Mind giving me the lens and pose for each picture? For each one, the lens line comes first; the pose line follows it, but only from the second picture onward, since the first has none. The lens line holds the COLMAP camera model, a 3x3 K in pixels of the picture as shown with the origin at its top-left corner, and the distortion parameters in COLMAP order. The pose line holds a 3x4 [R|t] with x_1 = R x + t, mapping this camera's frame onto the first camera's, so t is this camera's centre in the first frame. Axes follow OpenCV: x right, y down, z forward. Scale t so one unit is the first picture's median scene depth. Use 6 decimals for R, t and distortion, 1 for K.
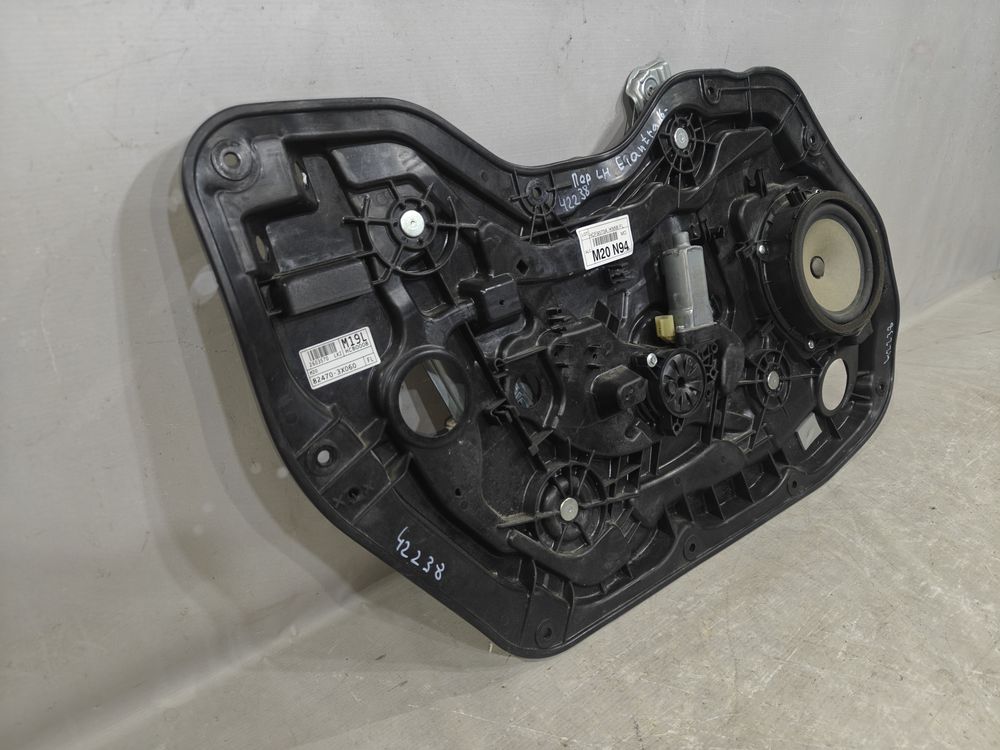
lens RADIAL K [[685.1, 0, 499.9], [0, 685.1, 369.7], [0, 0, 1]] dist [0.042272, -0.055551]
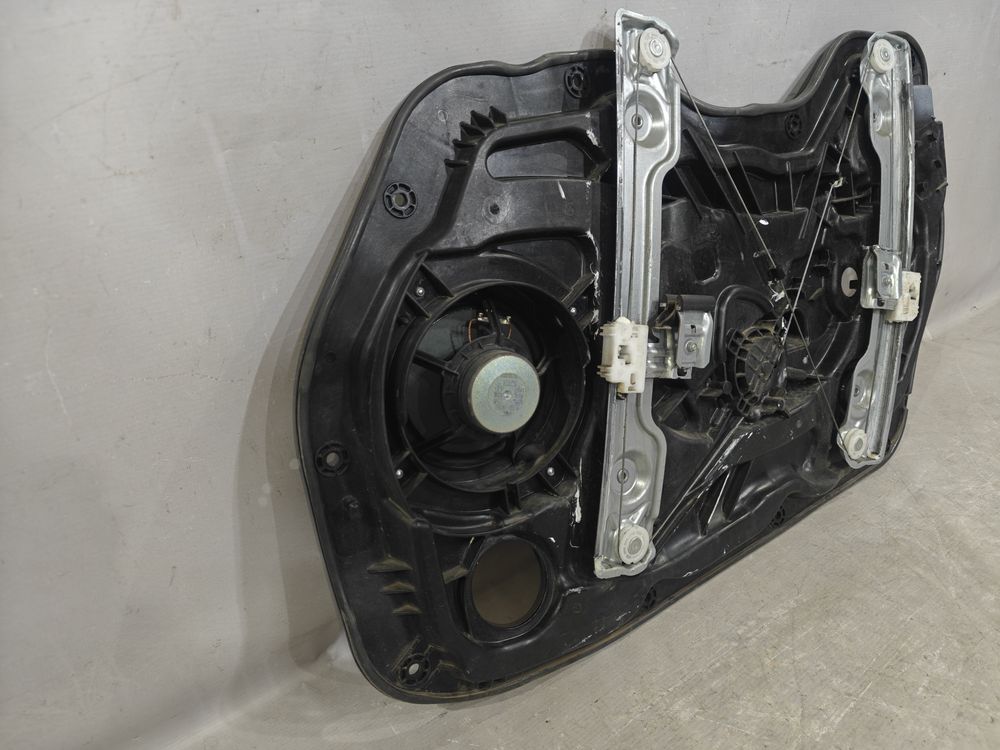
lens RADIAL K [[687.8, 0, 499.6], [0, 687.8, 372.2], [0, 0, 1]] dist [0.026532, -0.038754]
pose [[0.995621, -0.024232, -0.090282, 0.034654], [0.028503, 0.998520, 0.046324, -0.060155], [0.089026, -0.048695, 0.994838, 0.072569]]
